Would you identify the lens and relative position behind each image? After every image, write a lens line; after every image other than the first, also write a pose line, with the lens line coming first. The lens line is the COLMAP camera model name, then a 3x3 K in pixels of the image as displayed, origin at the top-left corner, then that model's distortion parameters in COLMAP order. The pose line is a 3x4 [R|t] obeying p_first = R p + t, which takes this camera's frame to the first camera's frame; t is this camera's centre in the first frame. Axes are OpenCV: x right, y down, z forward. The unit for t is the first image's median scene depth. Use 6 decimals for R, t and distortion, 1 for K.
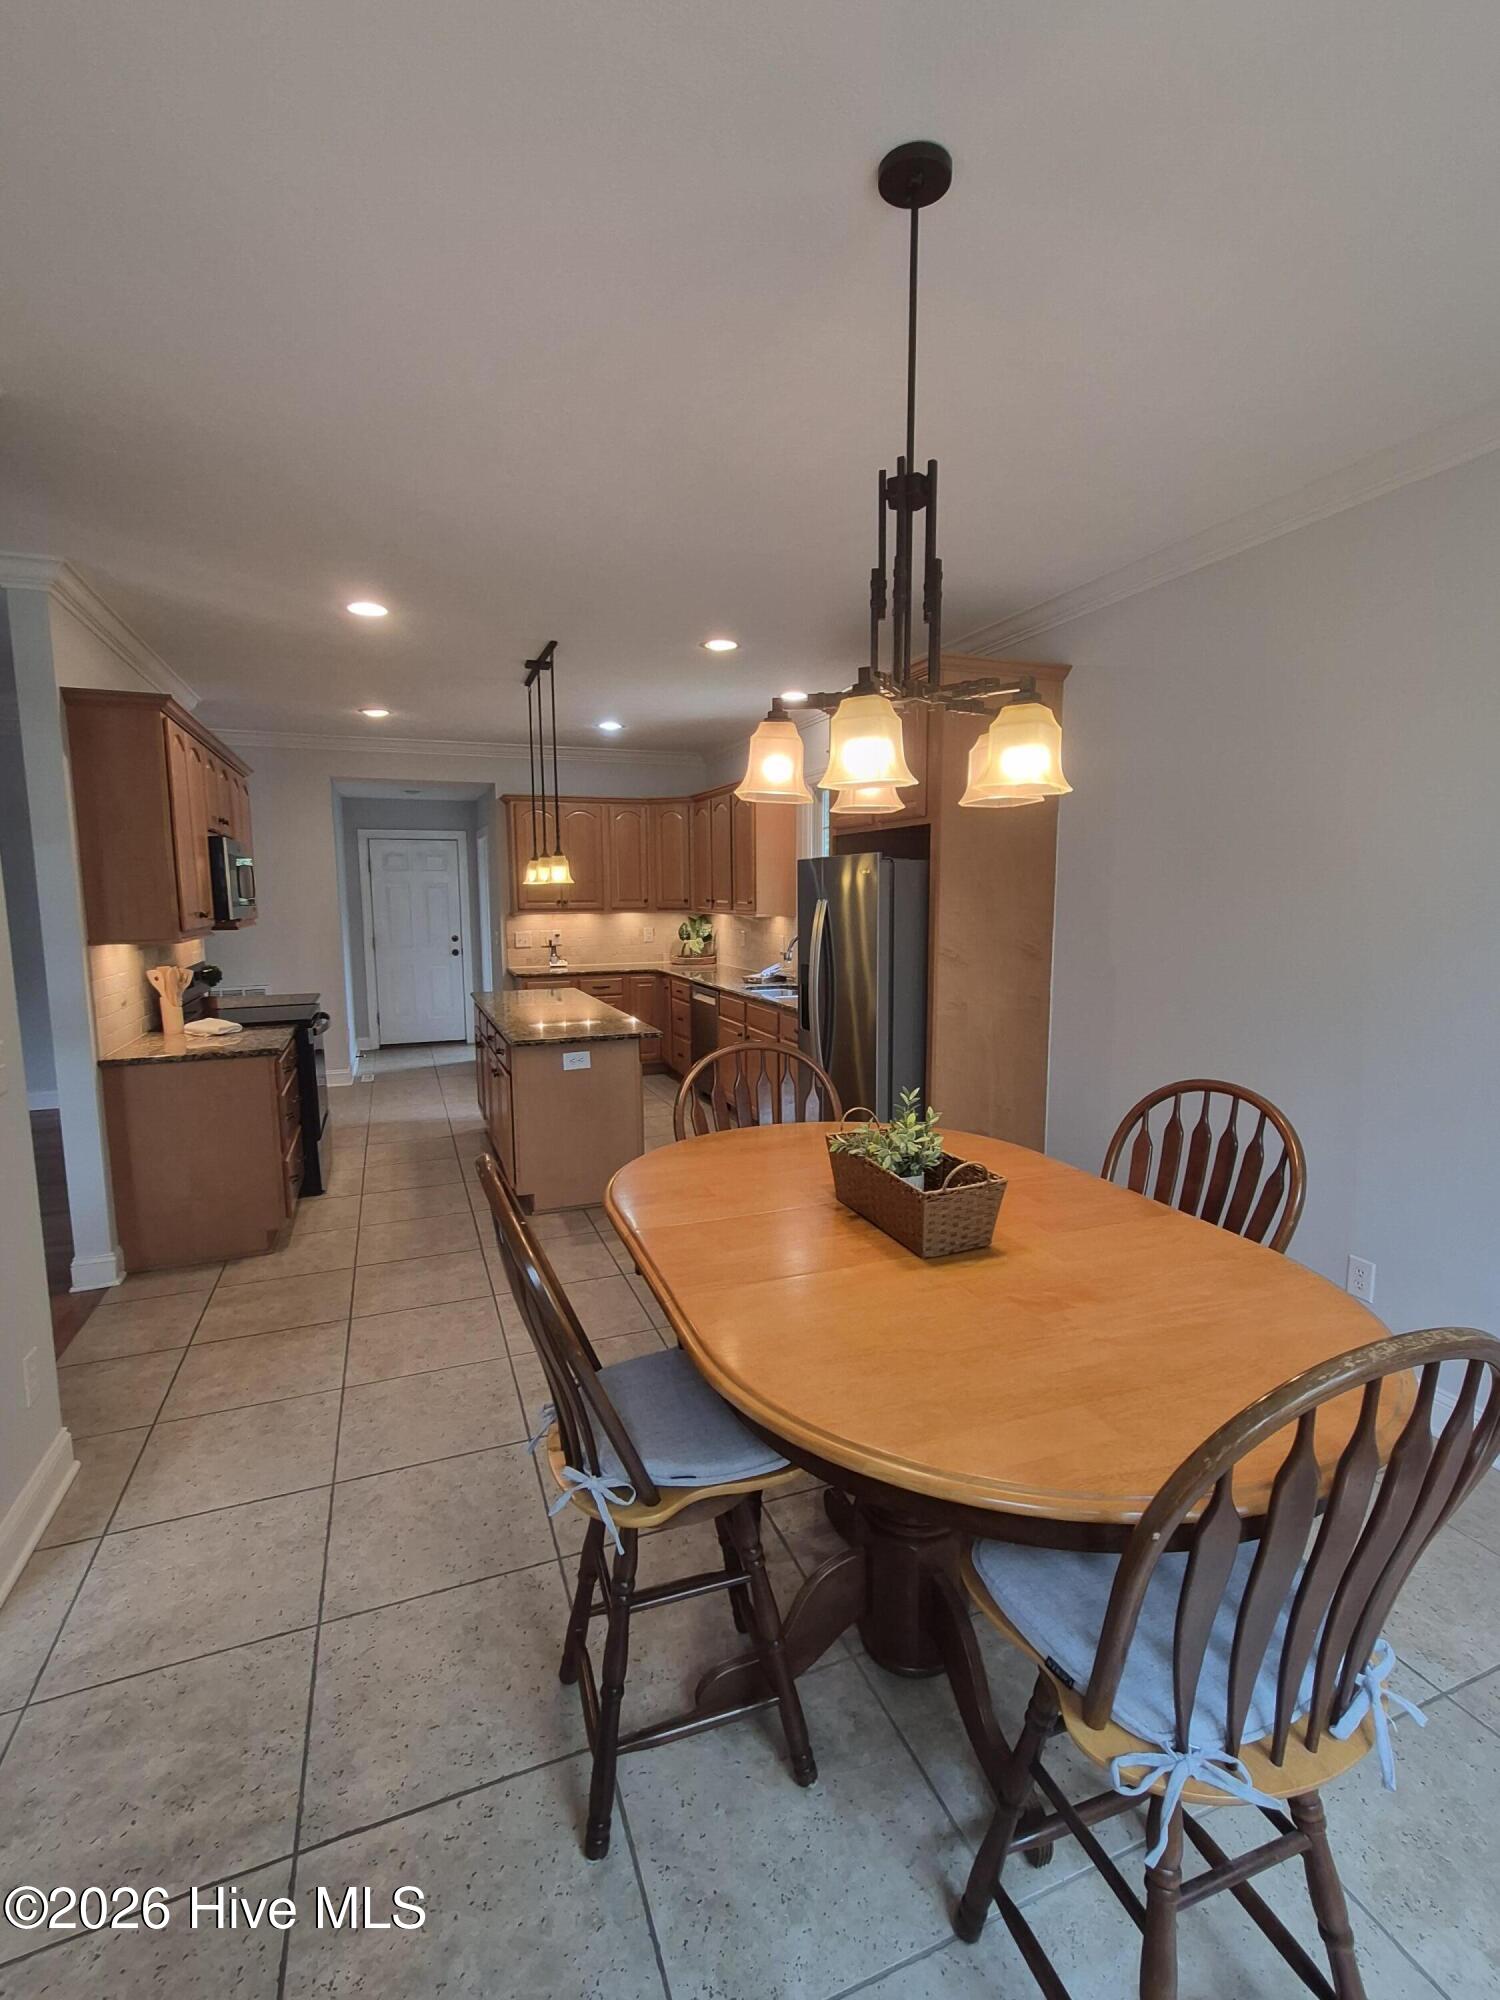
lens RADIAL K [[918.2, 0, 765.5], [0, 918.2, 998.6], [0, 0, 1]] dist [0.012492, -0.001270]
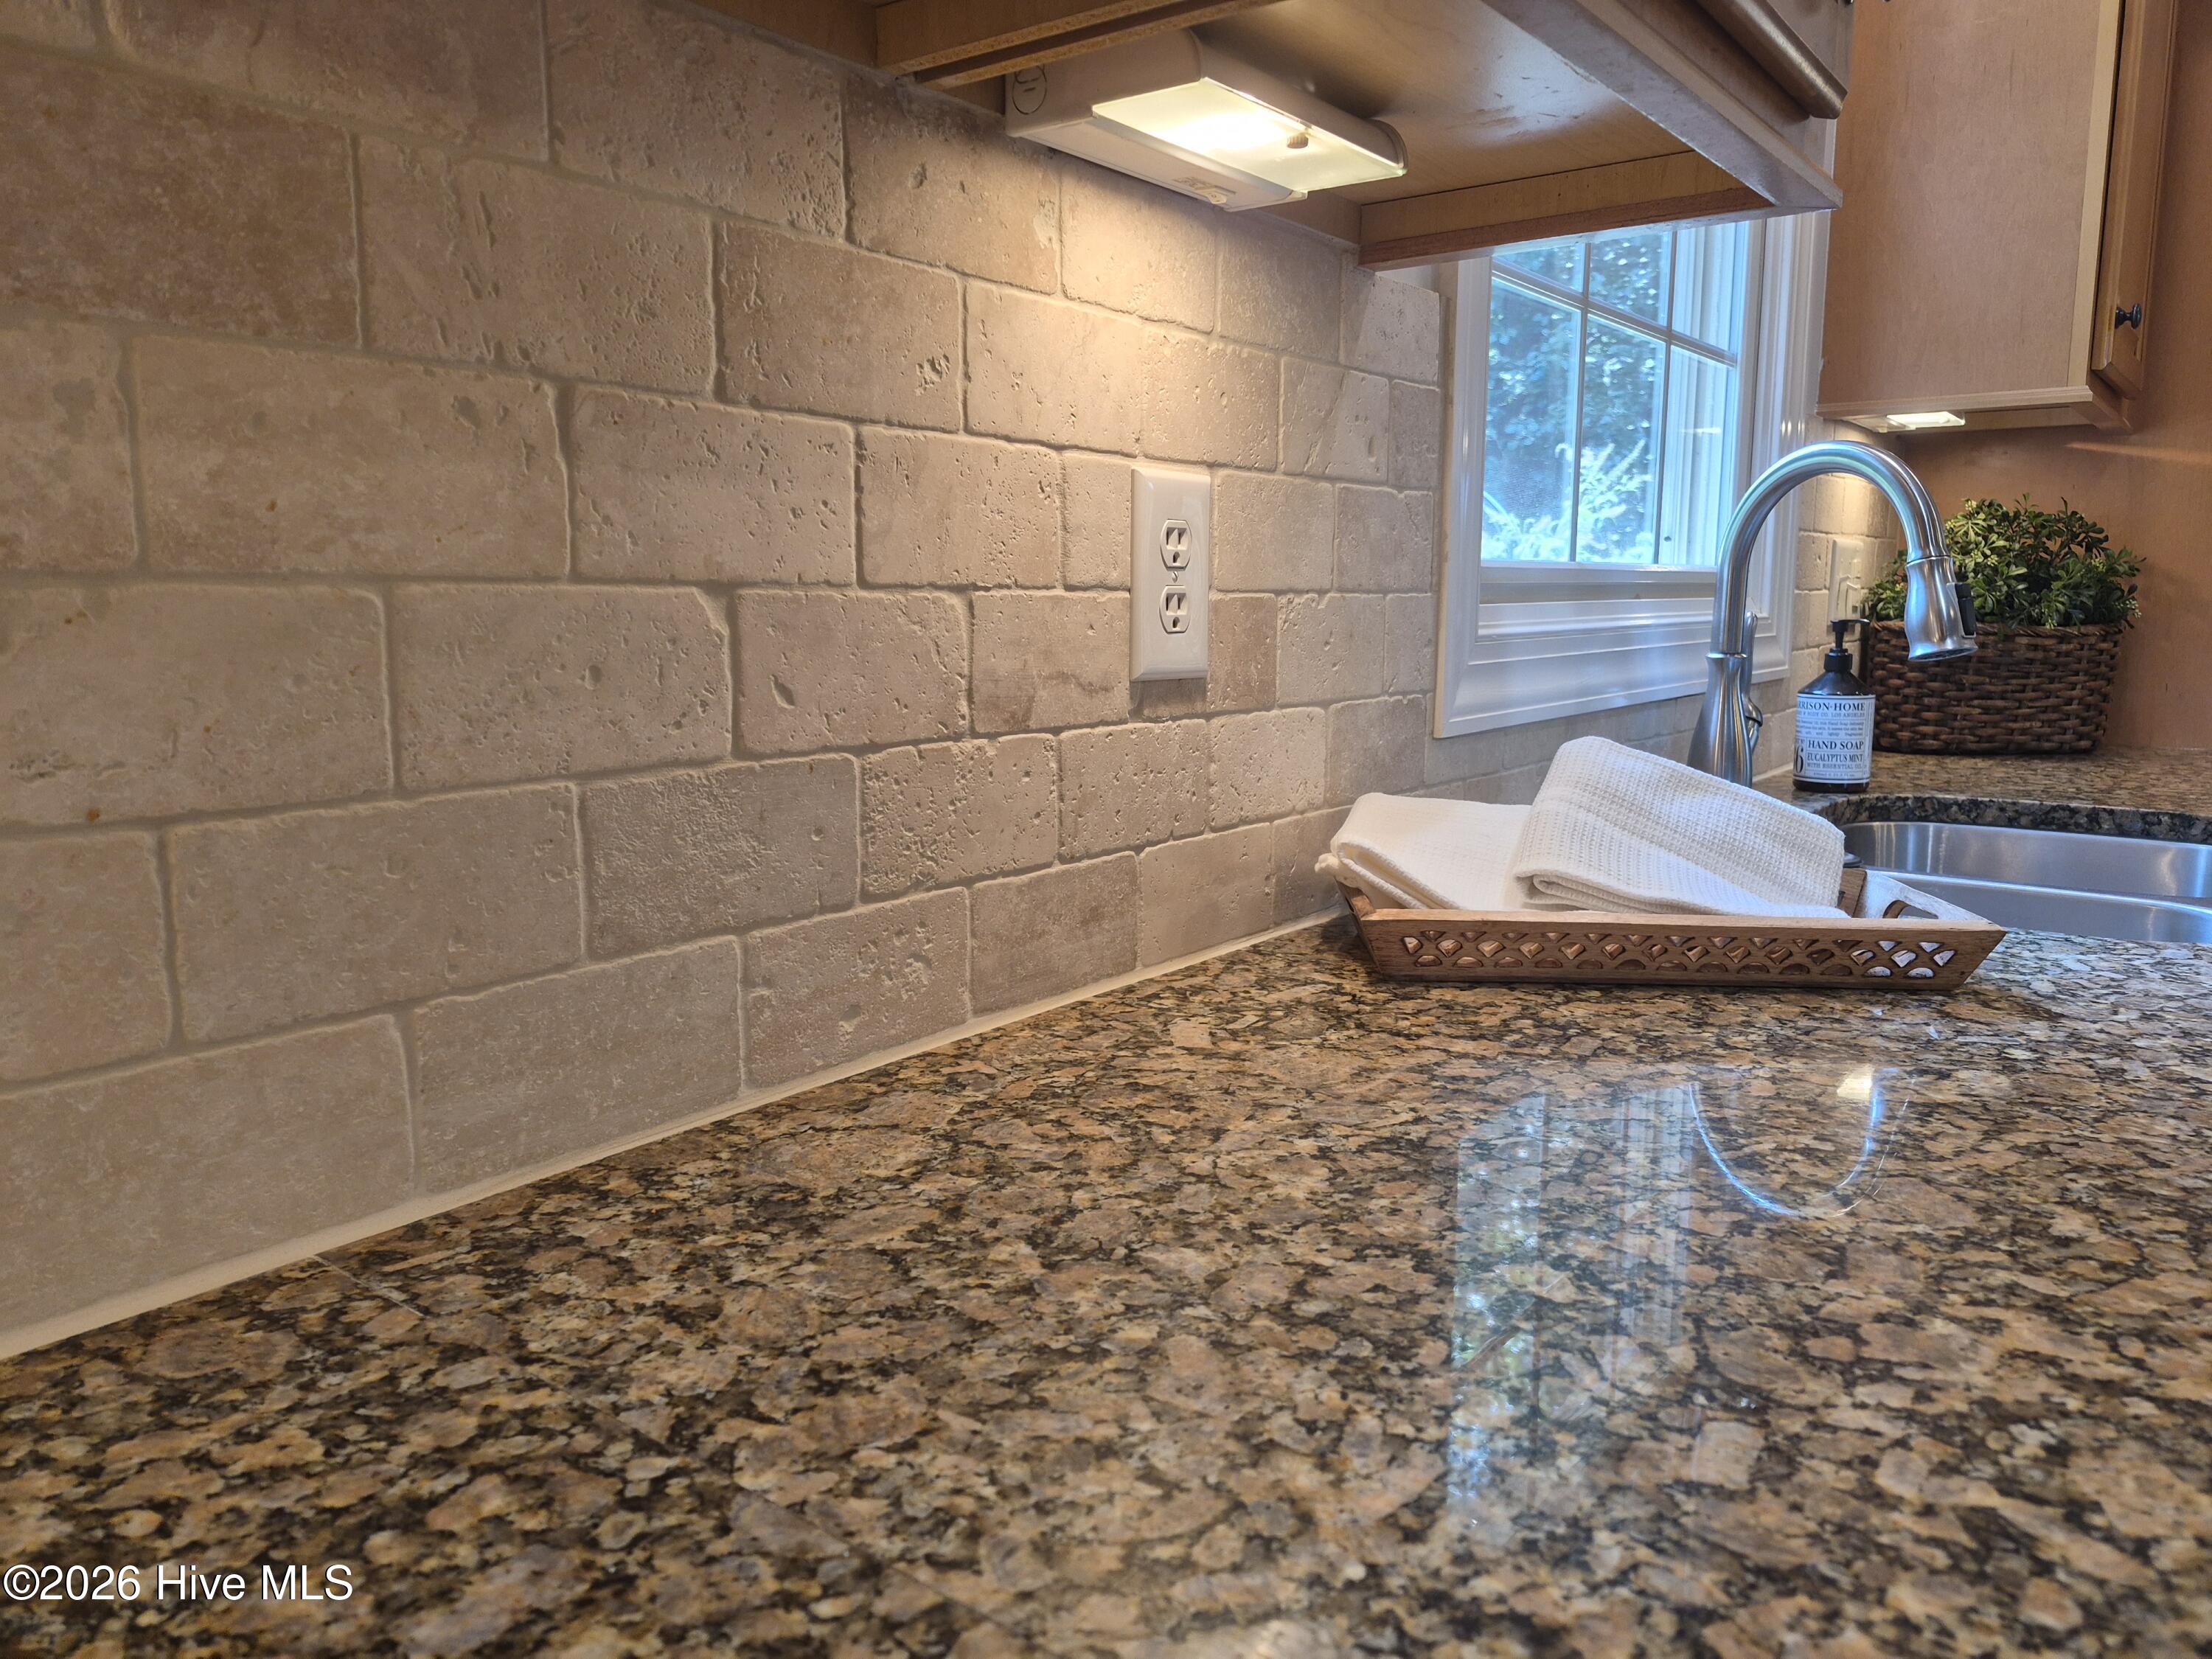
lens RADIAL K [[1494.5, 0, 1109.4], [0, 1494.5, 828.6], [0, 0, 1]] dist [0.003153, -0.000129]
pose [[-0.504880, -0.126788, 0.853827, -0.103153], [0.104557, 0.972888, 0.206293, -0.070285], [-0.856834, 0.193427, -0.477935, 1.151278]]
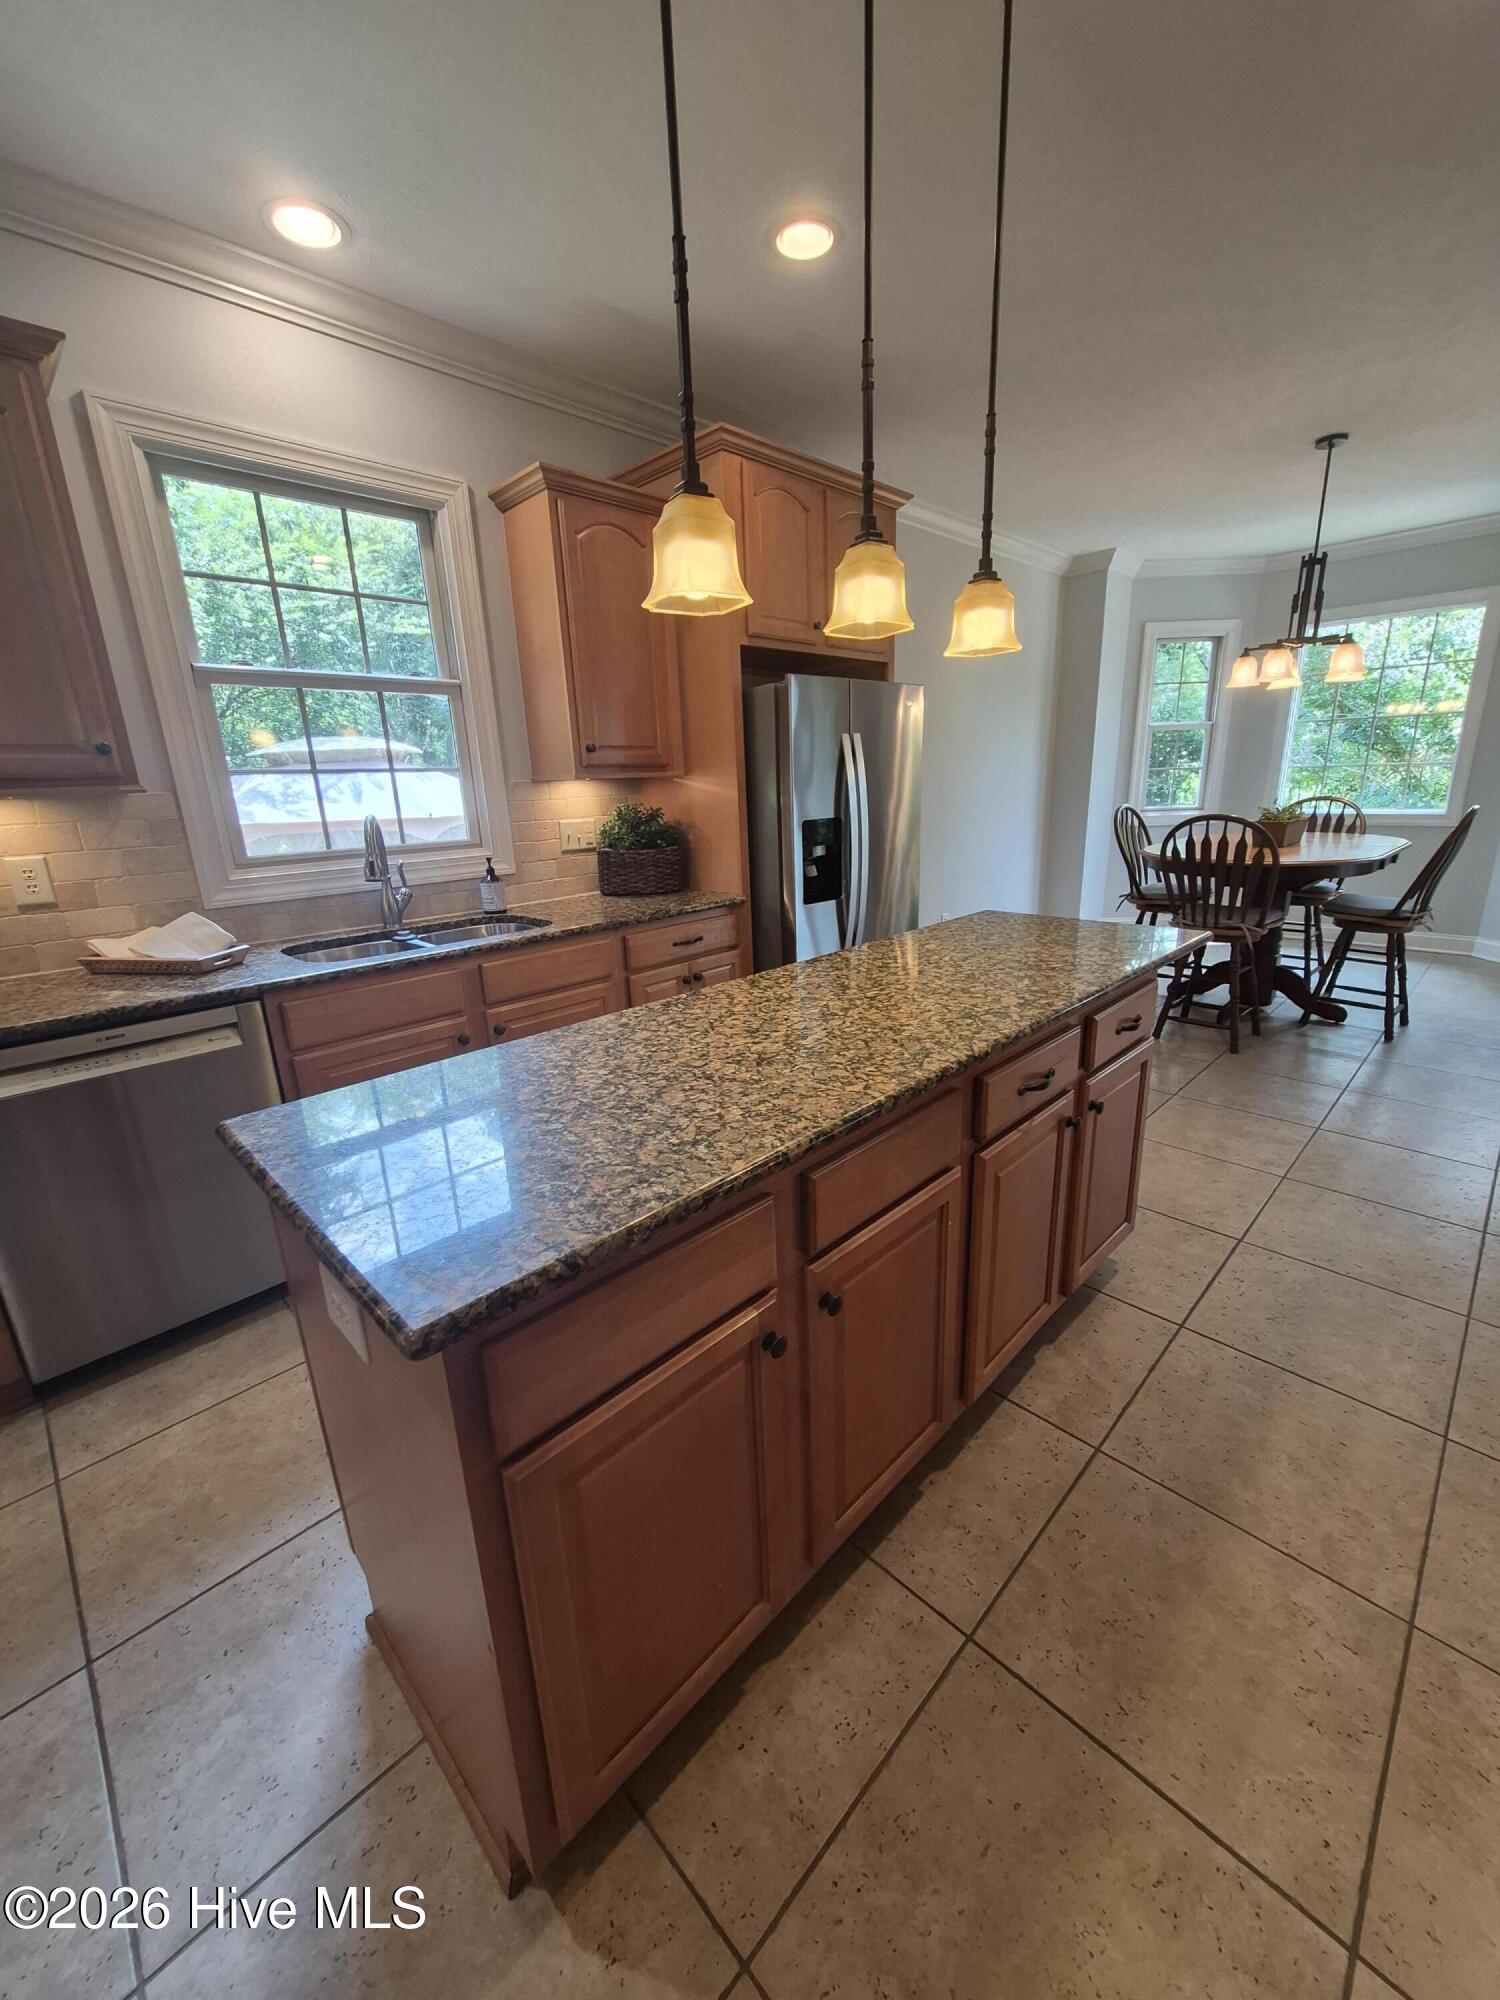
lens RADIAL K [[785.6, 0, 762.7], [0, 785.6, 1006.4], [0, 0, 1]] dist [-0.000456, -0.000545]
pose [[-0.398951, -0.235892, 0.886111, -0.401371], [0.143730, 0.938313, 0.314500, -0.073618], [-0.905638, 0.252830, -0.340436, 0.923206]]
